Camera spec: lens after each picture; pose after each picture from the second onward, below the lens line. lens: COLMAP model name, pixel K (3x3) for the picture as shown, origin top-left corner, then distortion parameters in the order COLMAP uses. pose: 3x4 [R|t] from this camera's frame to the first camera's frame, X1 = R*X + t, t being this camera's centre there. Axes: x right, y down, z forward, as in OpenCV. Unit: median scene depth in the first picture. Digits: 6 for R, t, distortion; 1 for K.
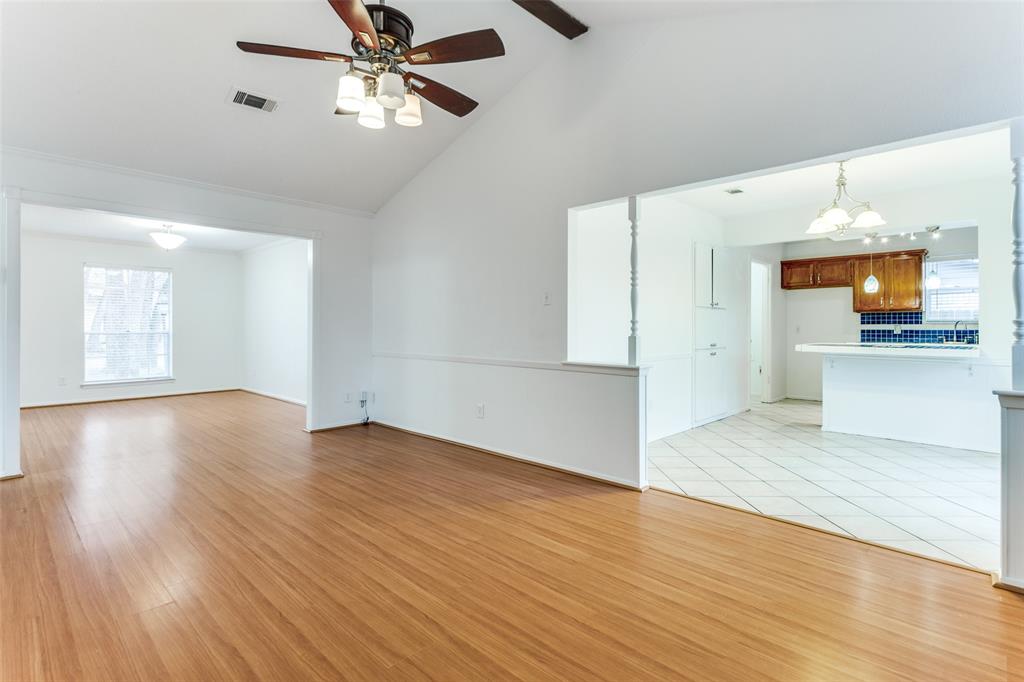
lens RADIAL K [[496.6, 0, 506.5], [0, 496.6, 331.7], [0, 0, 1]] dist [0.003047, 0.000119]
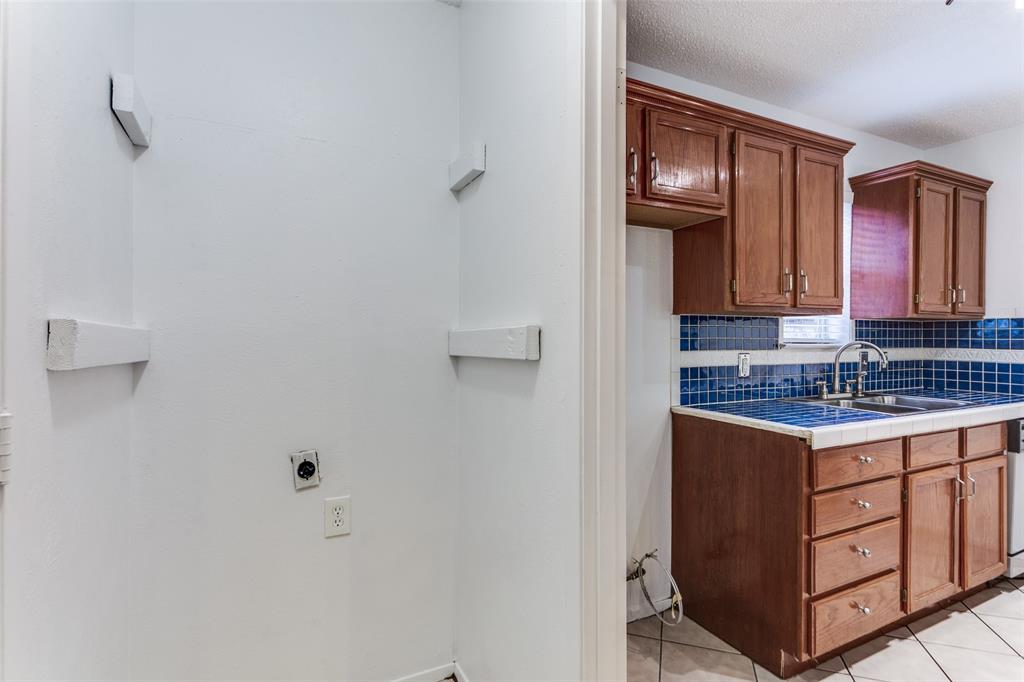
lens RADIAL K [[496.6, 0, 508.9], [0, 496.6, 348.3], [0, 0, 1]] dist [0.003047, 0.000119]
pose [[0.343169, -0.008192, 0.939238, 0.413496], [0.016360, 0.999862, 0.002744, -0.021907], [-0.939131, 0.014424, 0.343256, 1.128134]]
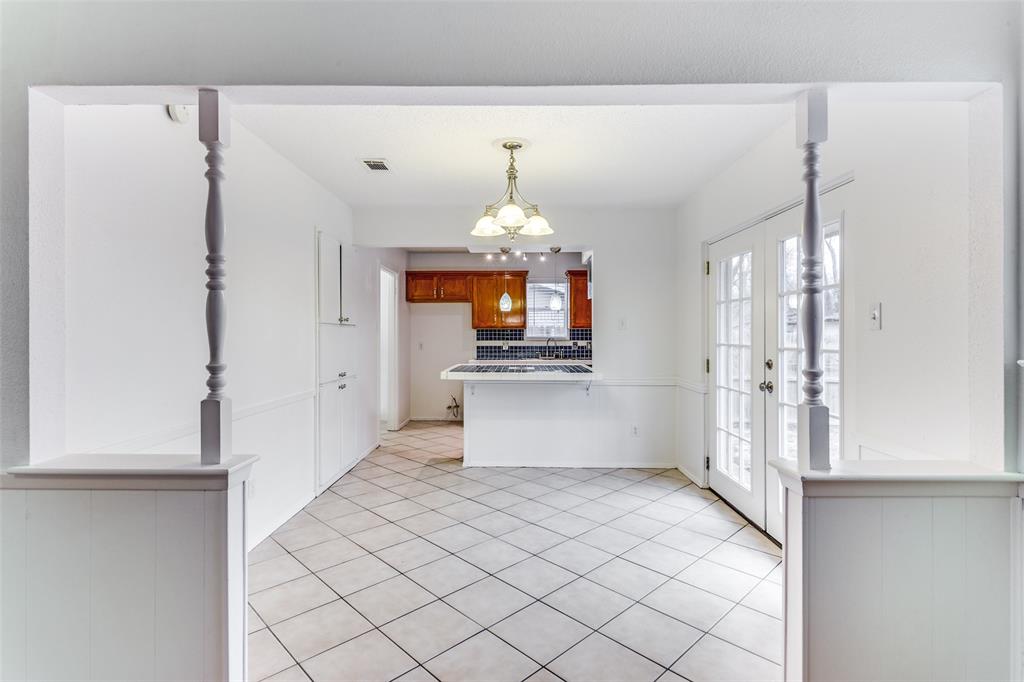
lens RADIAL K [[496.6, 0, 511.5], [0, 496.6, 335.8], [0, 0, 1]] dist [0.003047, 0.000119]
pose [[0.717077, -0.004454, 0.696979, 0.073091], [0.007764, 0.999969, -0.001598, -0.025372], [-0.696950, 0.006557, 0.717089, 0.263385]]
